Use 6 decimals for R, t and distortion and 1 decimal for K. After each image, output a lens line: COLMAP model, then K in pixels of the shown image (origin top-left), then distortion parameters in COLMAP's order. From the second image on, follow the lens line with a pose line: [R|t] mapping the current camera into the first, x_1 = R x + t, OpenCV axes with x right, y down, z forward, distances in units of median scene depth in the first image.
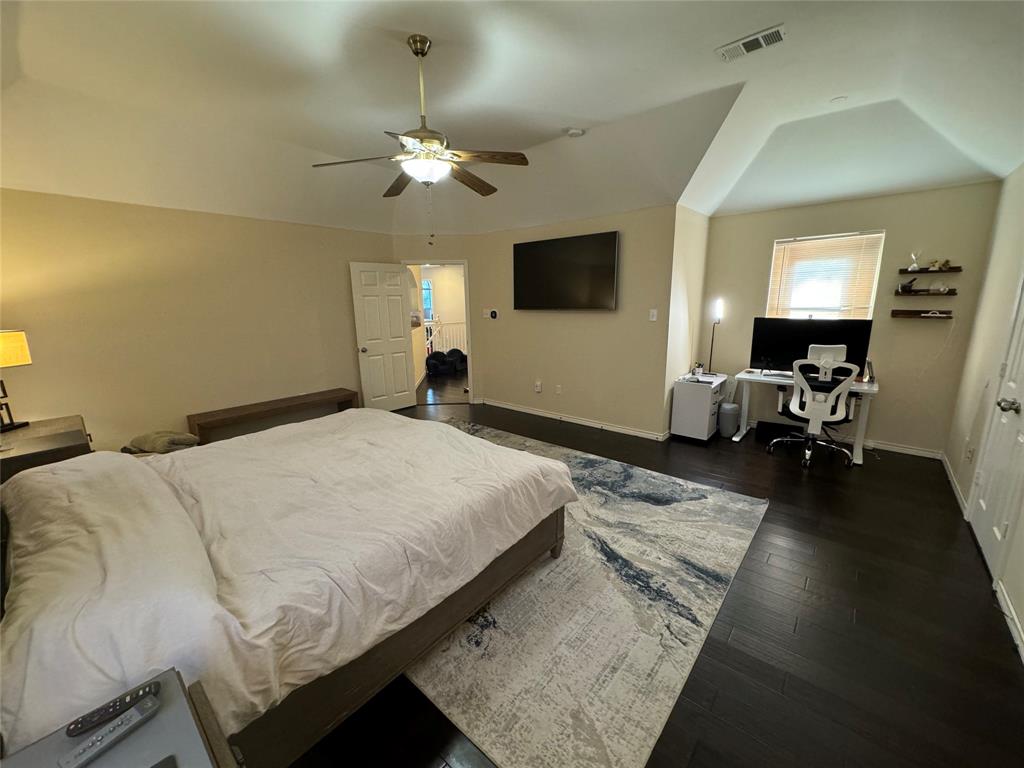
lens RADIAL K [[408.1, 0, 512.8], [0, 408.1, 382.9], [0, 0, 1]] dist [0.004181, 0.000421]
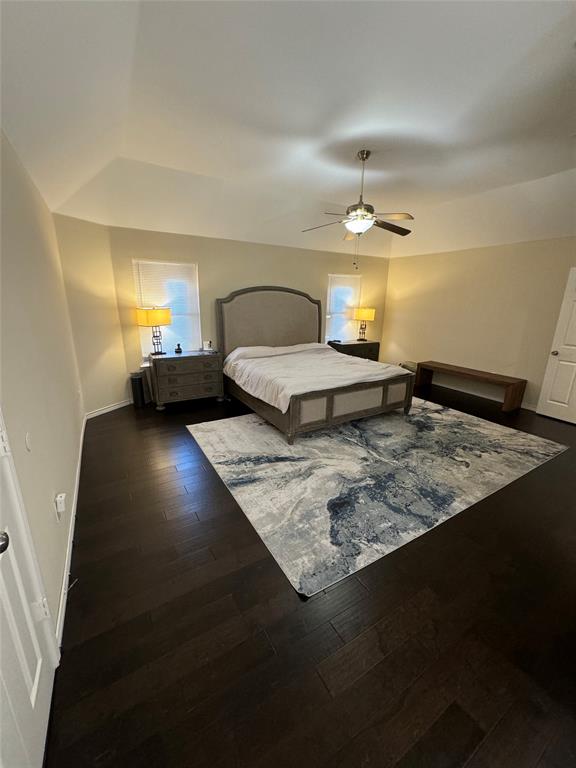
lens RADIAL K [[306.1, 0, 289.3], [0, 306.1, 384.7], [0, 0, 1]] dist [0.004181, 0.000421]
pose [[-0.320180, 0.261807, -0.910463, 0.888165], [-0.212774, 0.916629, 0.338405, -0.190298], [0.923153, 0.302074, -0.237781, 0.868141]]
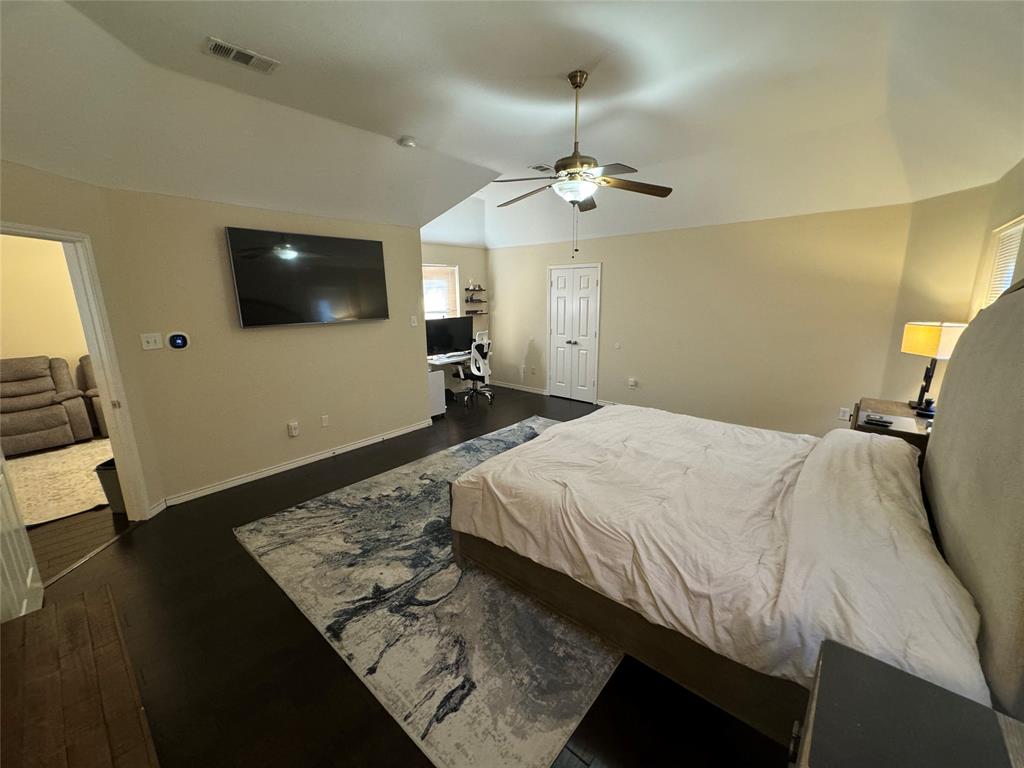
lens RADIAL K [[408.1, 0, 512.5], [0, 408.1, 383.4], [0, 0, 1]] dist [0.004181, 0.000421]
pose [[0.007921, -0.199389, 0.979888, -0.975150], [0.221225, 0.955987, 0.192737, -0.189436], [-0.975191, 0.215249, 0.051682, 0.851926]]
